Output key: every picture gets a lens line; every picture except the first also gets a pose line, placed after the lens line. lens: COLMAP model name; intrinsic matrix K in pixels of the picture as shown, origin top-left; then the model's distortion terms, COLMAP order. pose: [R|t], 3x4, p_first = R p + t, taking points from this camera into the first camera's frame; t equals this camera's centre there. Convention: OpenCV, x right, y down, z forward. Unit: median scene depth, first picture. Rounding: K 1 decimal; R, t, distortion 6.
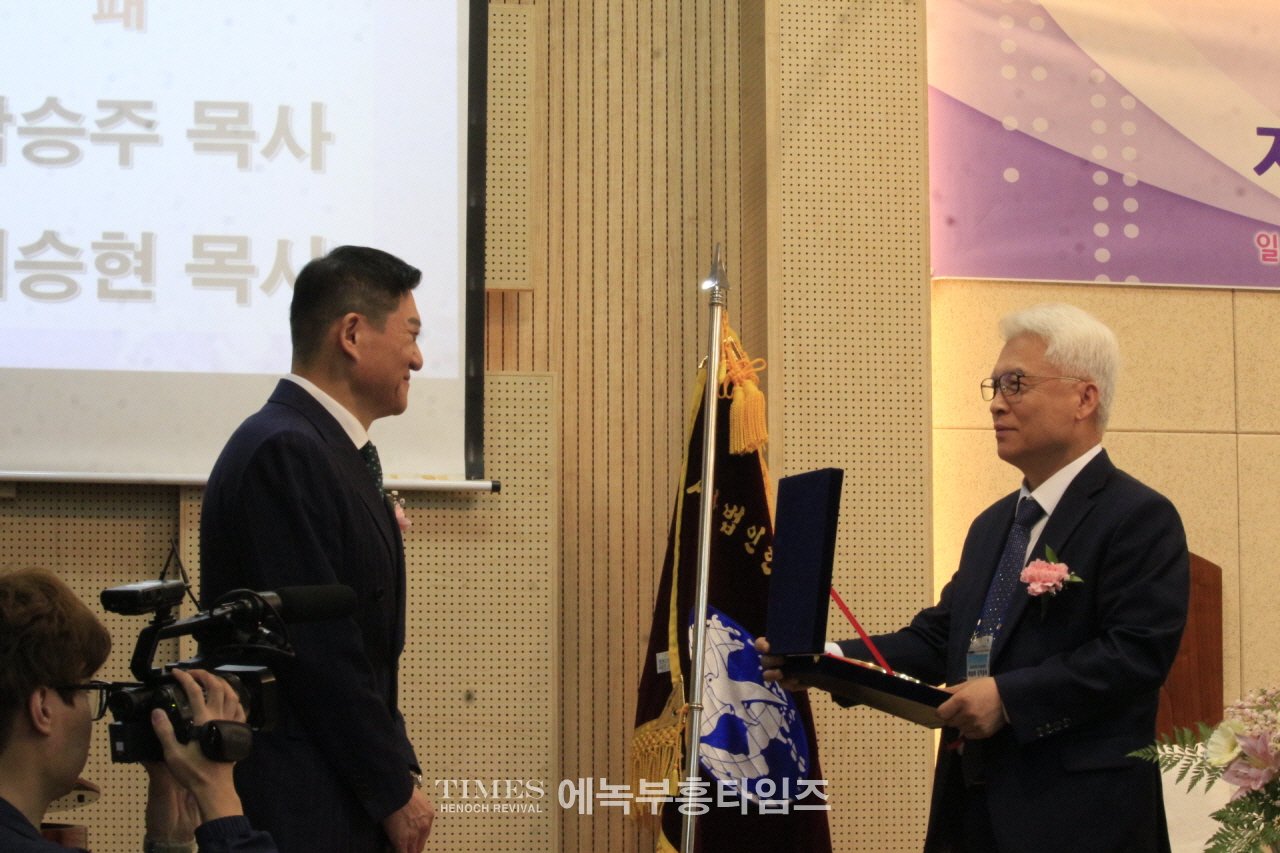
lens RADIAL K [[3286.0, 0, 638.7], [0, 3286.0, 464.8], [0, 0, 1]] dist [-0.508872, 0.950552]
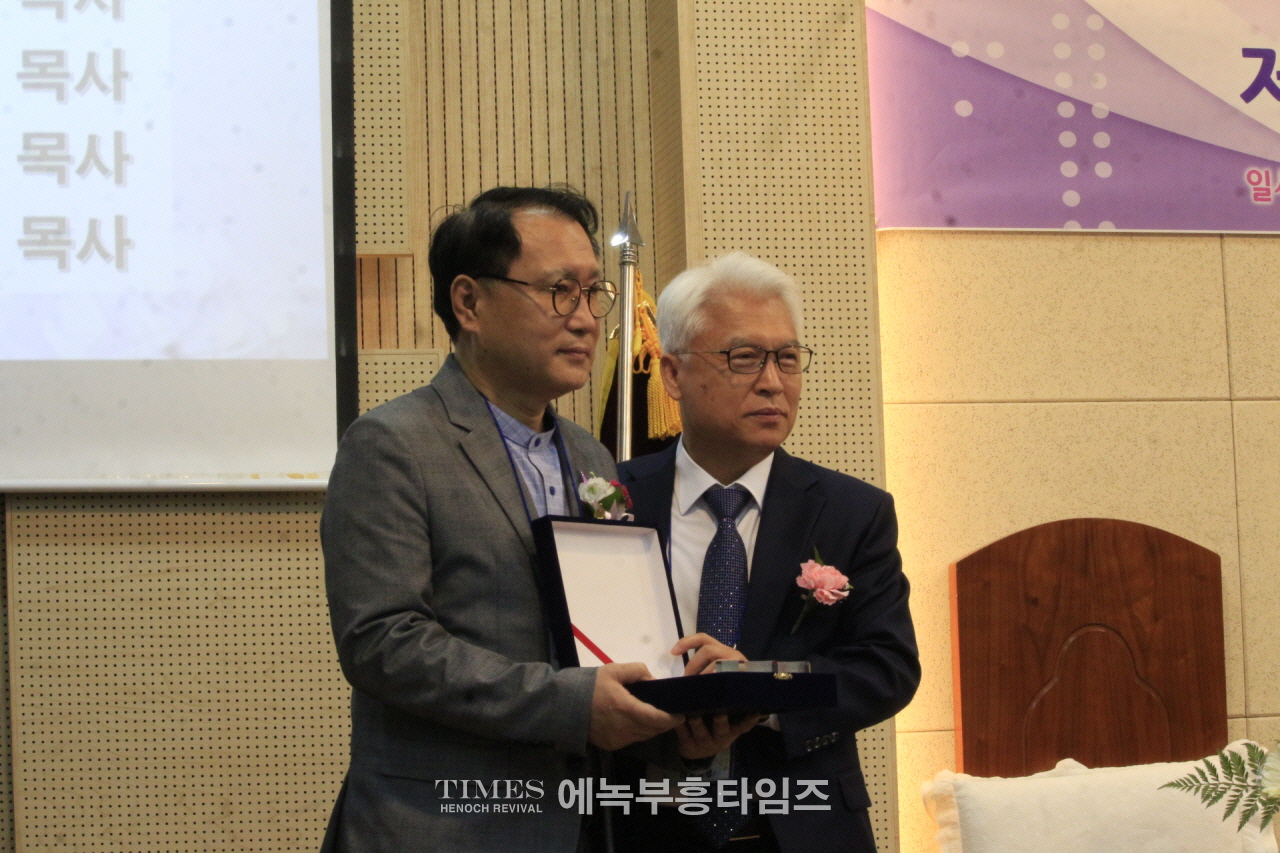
lens RADIAL K [[3263.2, 0, 639.8], [0, 3263.2, 427.5], [0, 0, 1]] dist [-0.411241, 1.212366]
pose [[0.999051, -0.028682, 0.032772, -0.002106], [0.029180, 0.999465, -0.014804, 0.006037], [-0.032330, 0.015746, 0.999353, 0.148147]]
